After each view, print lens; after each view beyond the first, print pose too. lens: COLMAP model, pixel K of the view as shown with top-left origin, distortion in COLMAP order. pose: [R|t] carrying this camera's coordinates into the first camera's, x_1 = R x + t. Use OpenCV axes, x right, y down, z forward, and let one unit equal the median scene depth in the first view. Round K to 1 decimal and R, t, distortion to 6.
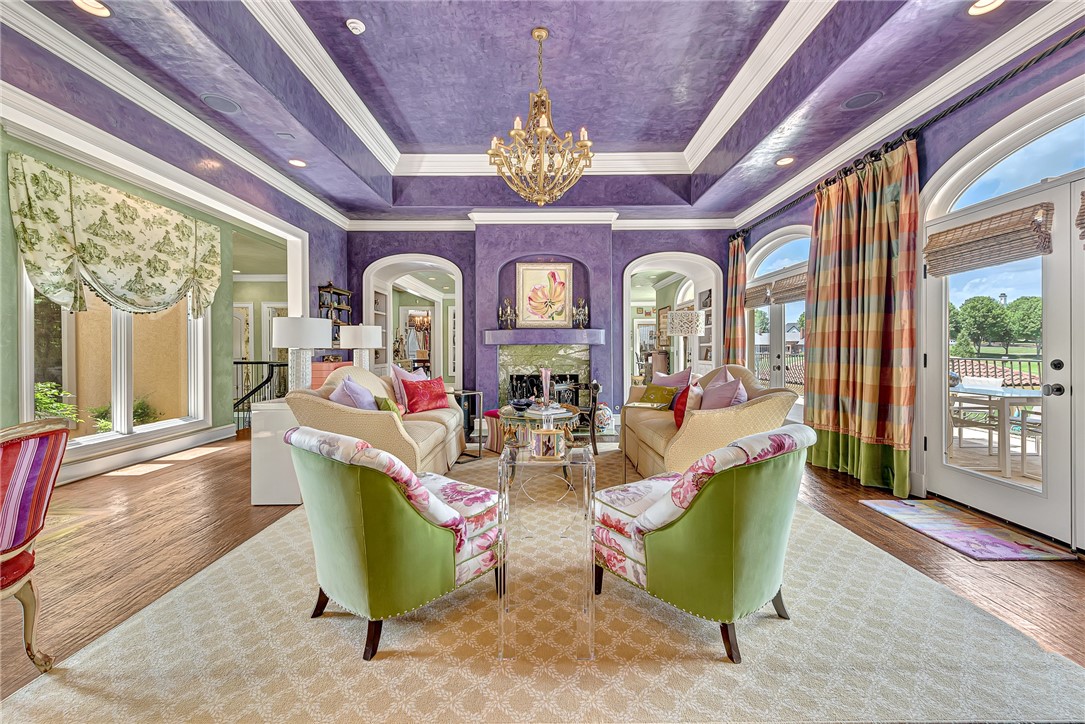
lens RADIAL K [[434.9, 0, 543.5], [0, 434.9, 353.9], [0, 0, 1]] dist [0.003455, -0.000422]
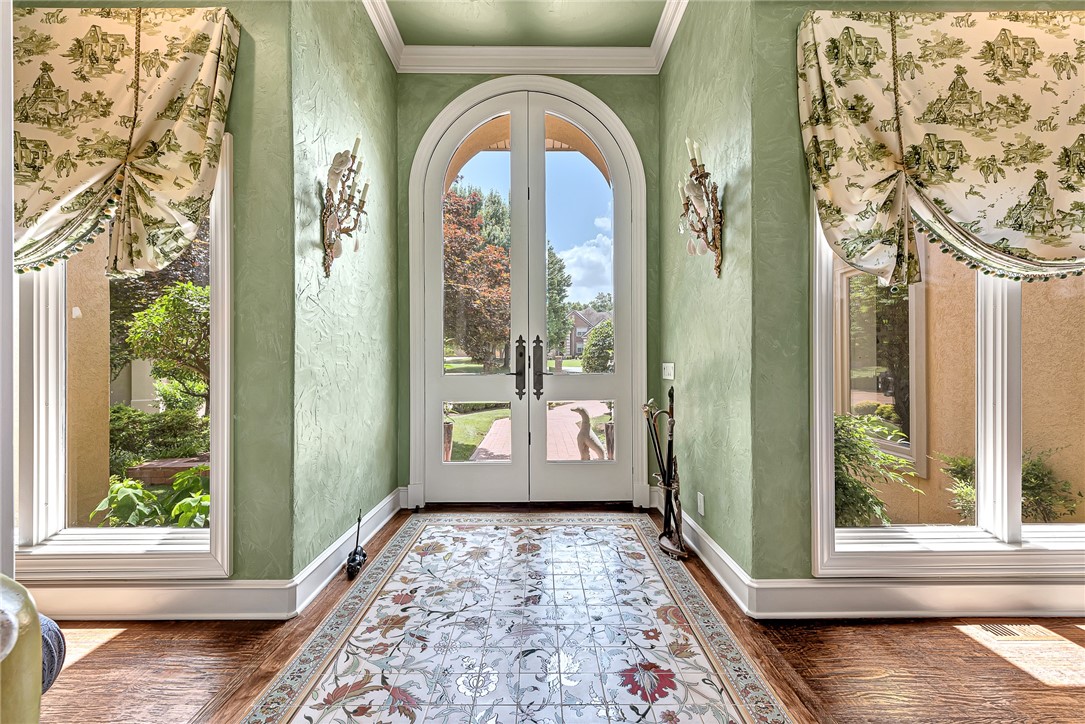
lens RADIAL K [[434.9, 0, 535.8], [0, 434.9, 361.2], [0, 0, 1]] dist [0.003455, -0.000422]
pose [[-0.011509, -0.003054, -0.999929, -0.566551], [-0.008180, 0.999962, -0.002960, -0.004970], [0.999900, 0.008145, -0.011534, 0.586636]]
